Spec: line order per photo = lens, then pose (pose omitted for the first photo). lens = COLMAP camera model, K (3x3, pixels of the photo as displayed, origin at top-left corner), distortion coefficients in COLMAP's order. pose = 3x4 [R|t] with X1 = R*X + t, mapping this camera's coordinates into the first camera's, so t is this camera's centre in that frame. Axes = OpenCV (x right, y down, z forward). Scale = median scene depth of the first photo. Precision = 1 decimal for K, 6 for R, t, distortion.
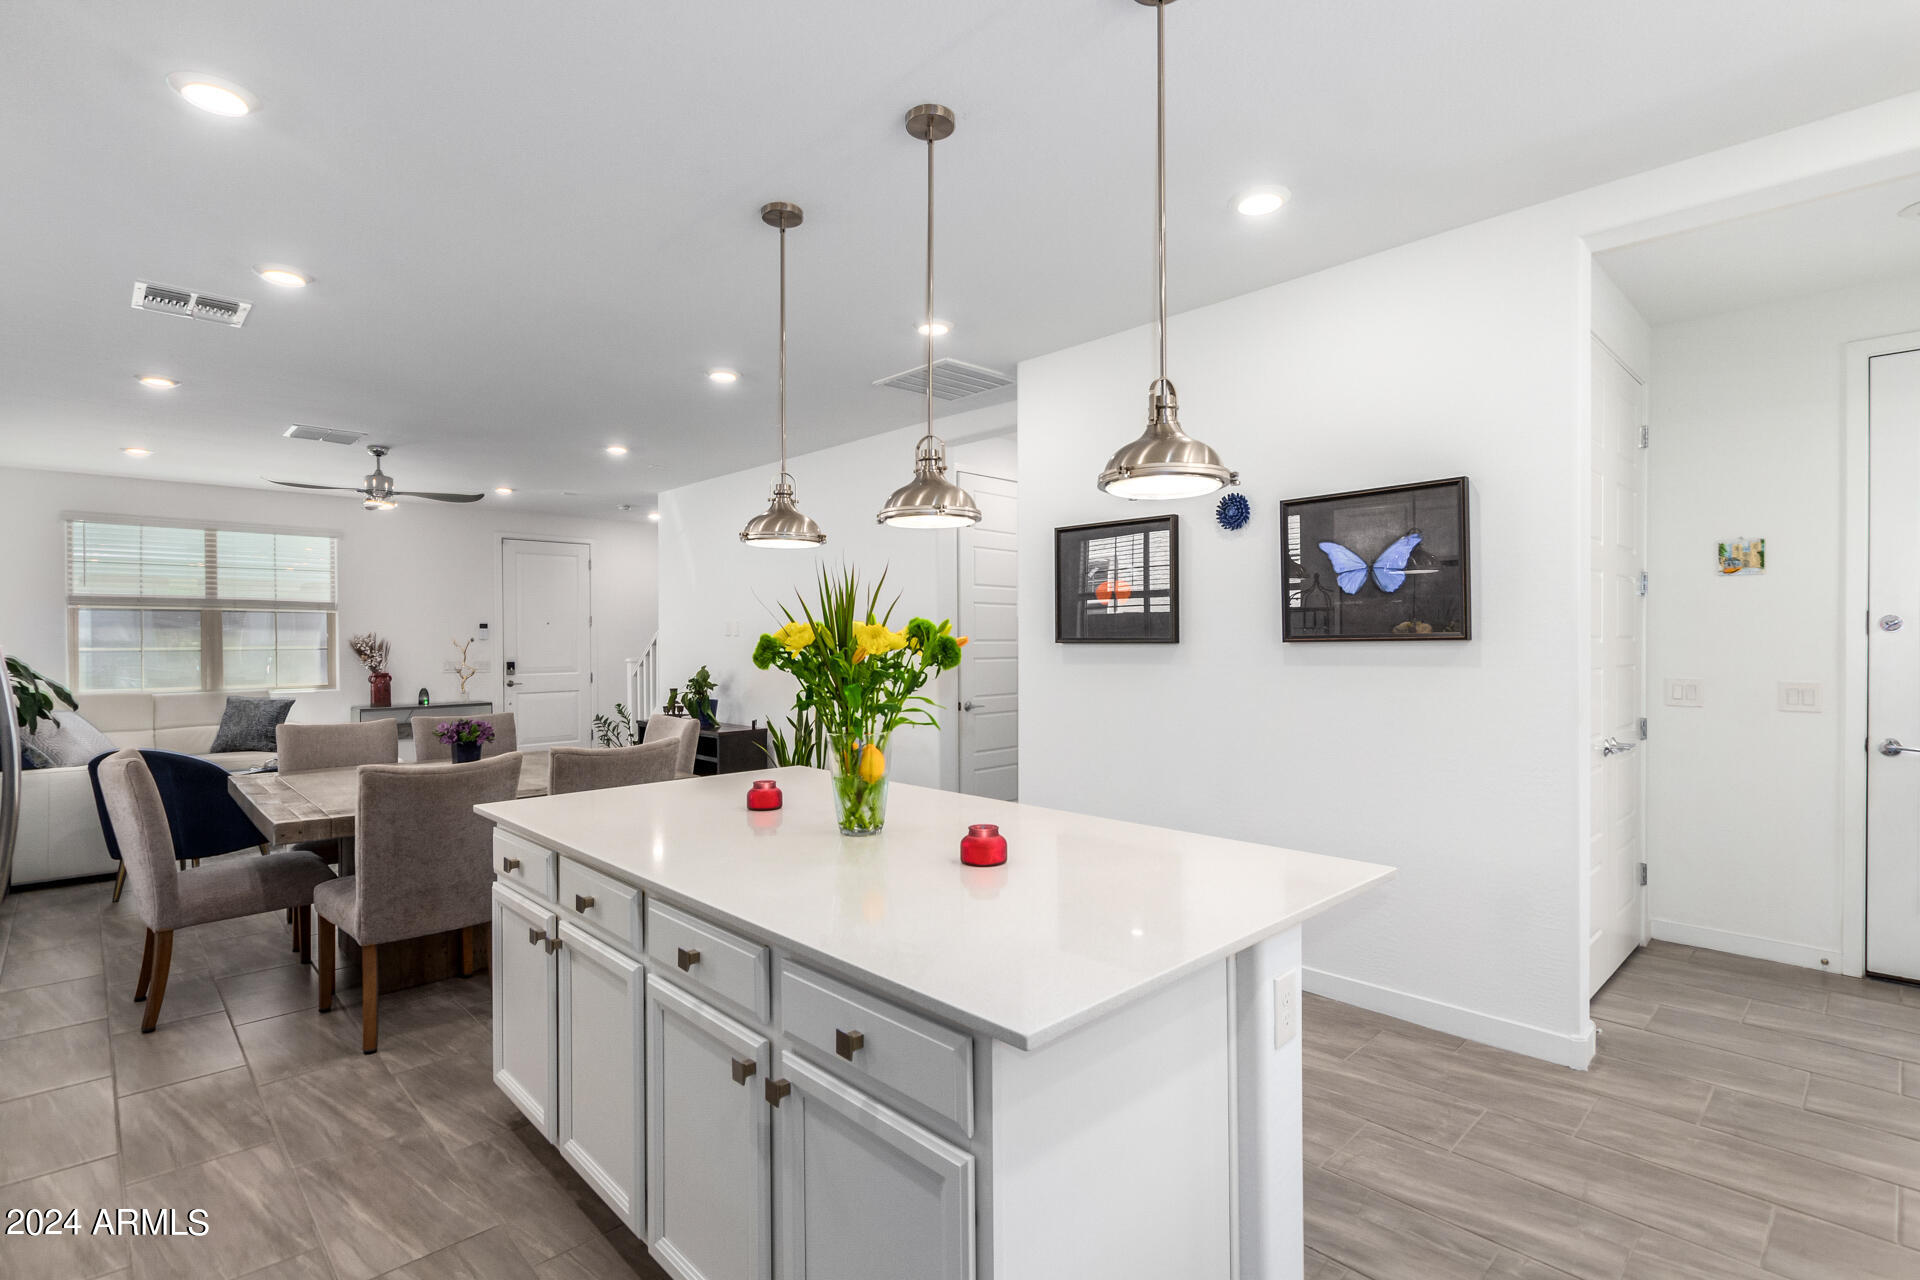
lens RADIAL K [[903.0, 0, 960.7], [0, 903.0, 633.6], [0, 0, 1]] dist [0.020183, -0.007093]
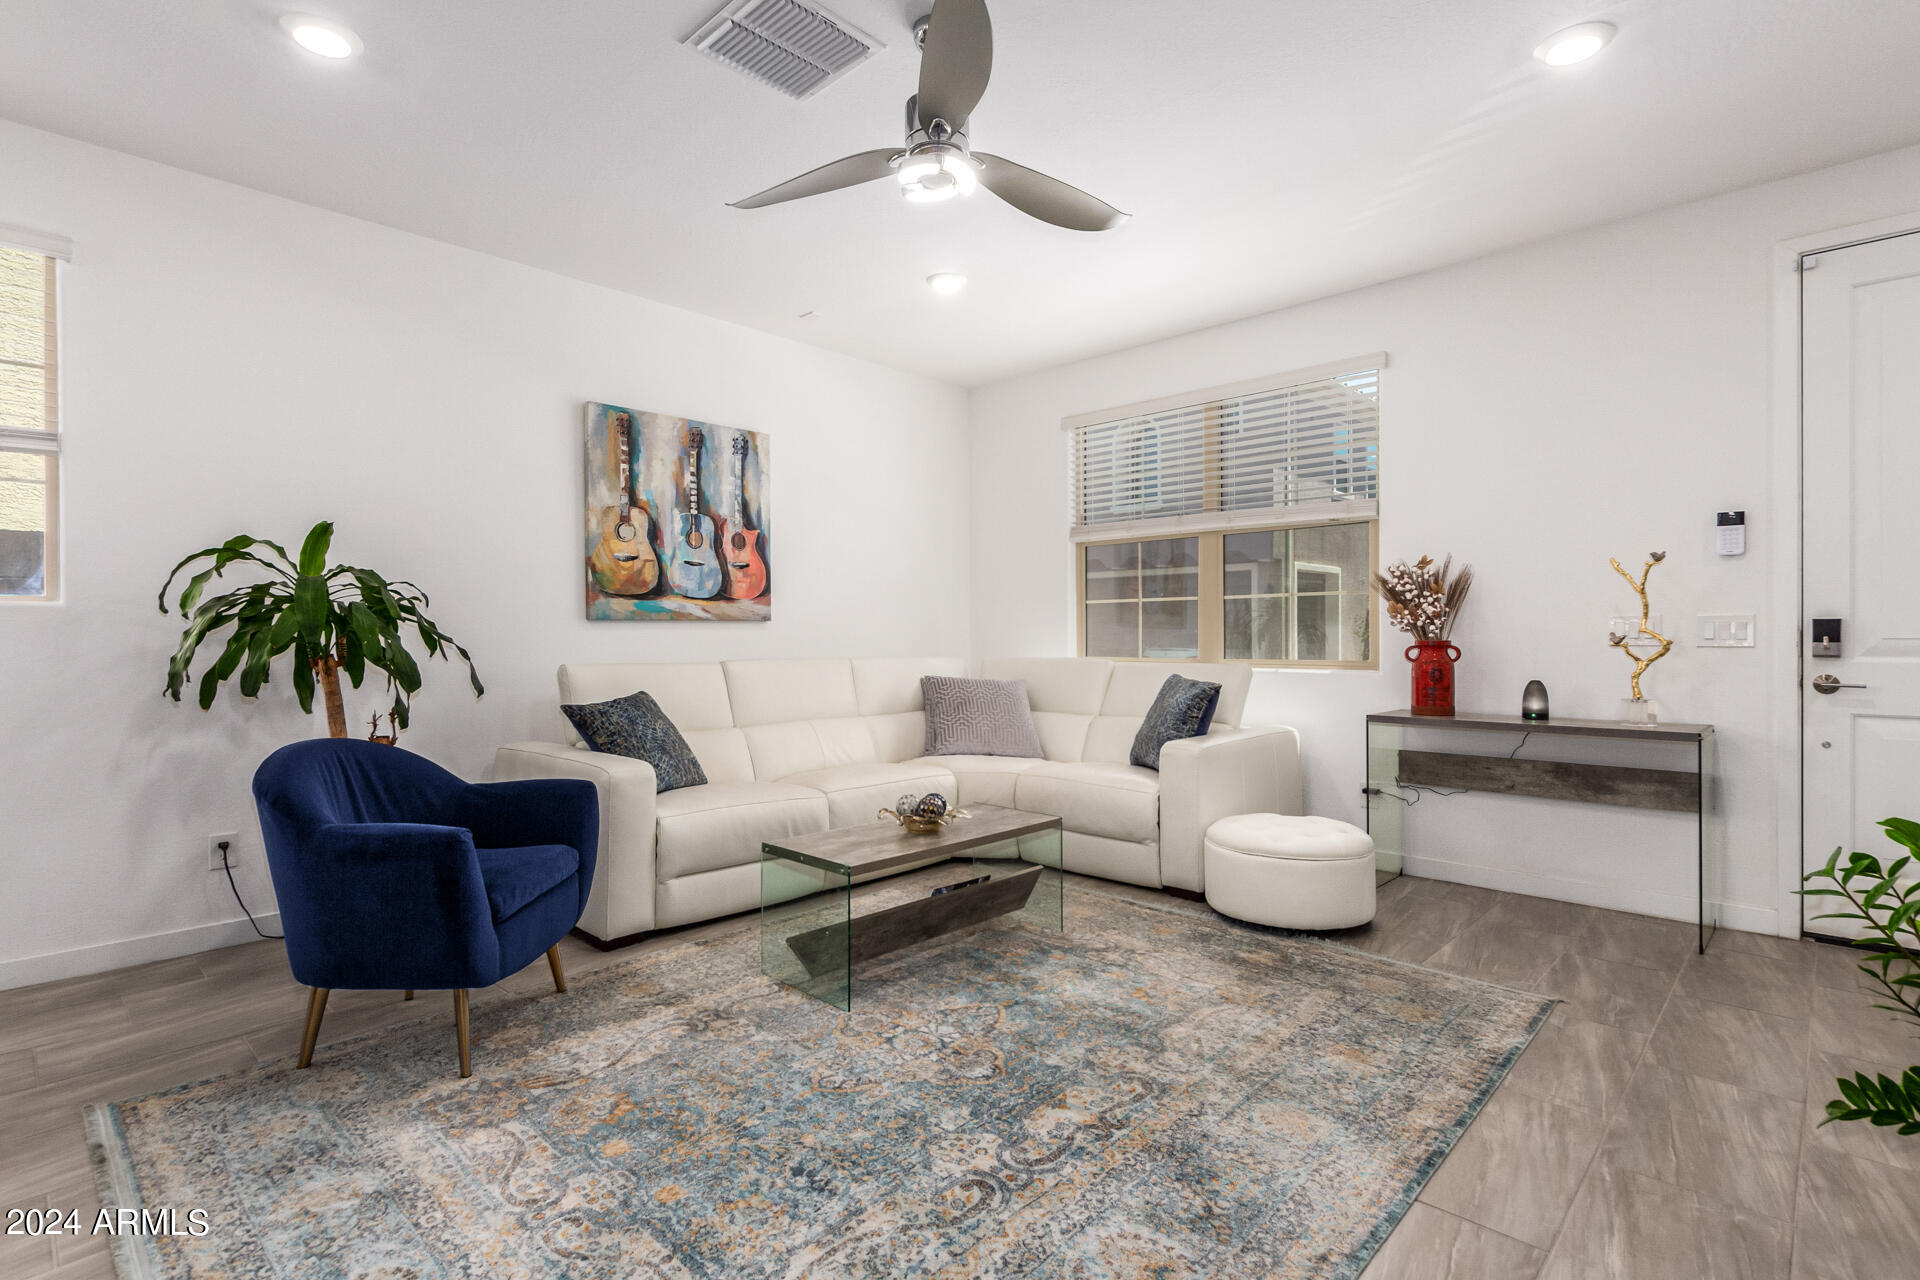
lens RADIAL K [[903.0, 0, 946.6], [0, 903.0, 636.2], [0, 0, 1]] dist [0.020183, -0.007093]
pose [[0.040296, 0.009962, -0.999138, -0.198887], [0.007644, 0.999918, 0.010278, 0.035690], [0.999159, -0.008052, 0.040216, 0.756384]]
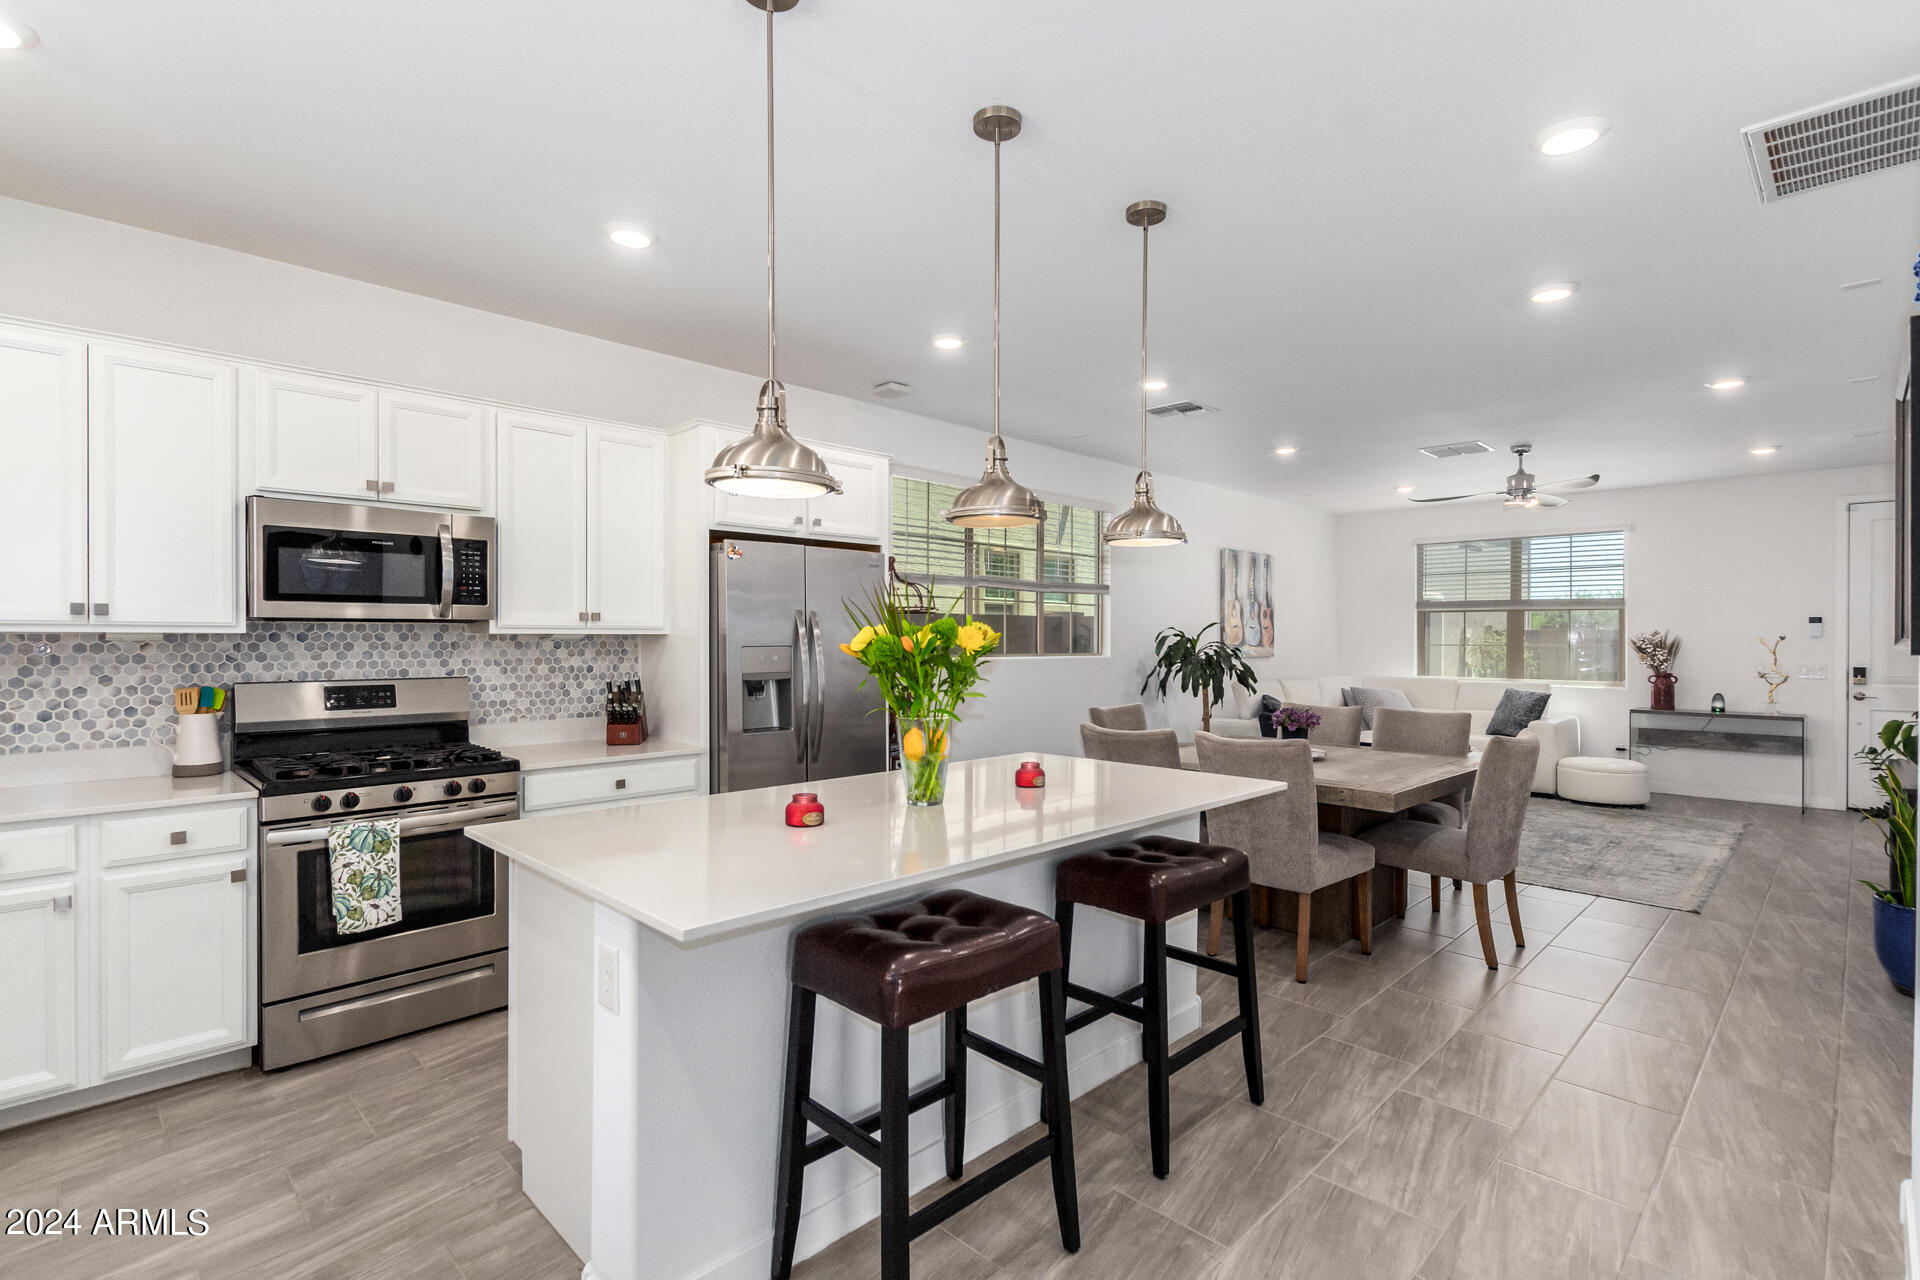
lens RADIAL K [[903.0, 0, 951.8], [0, 903.0, 635.0], [0, 0, 1]] dist [0.020183, -0.007093]
pose [[0.030078, 0.006748, -0.999525, 0.271099], [0.001805, 0.999975, 0.006806, -0.002560], [0.999546, -0.002009, 0.030065, 0.256988]]
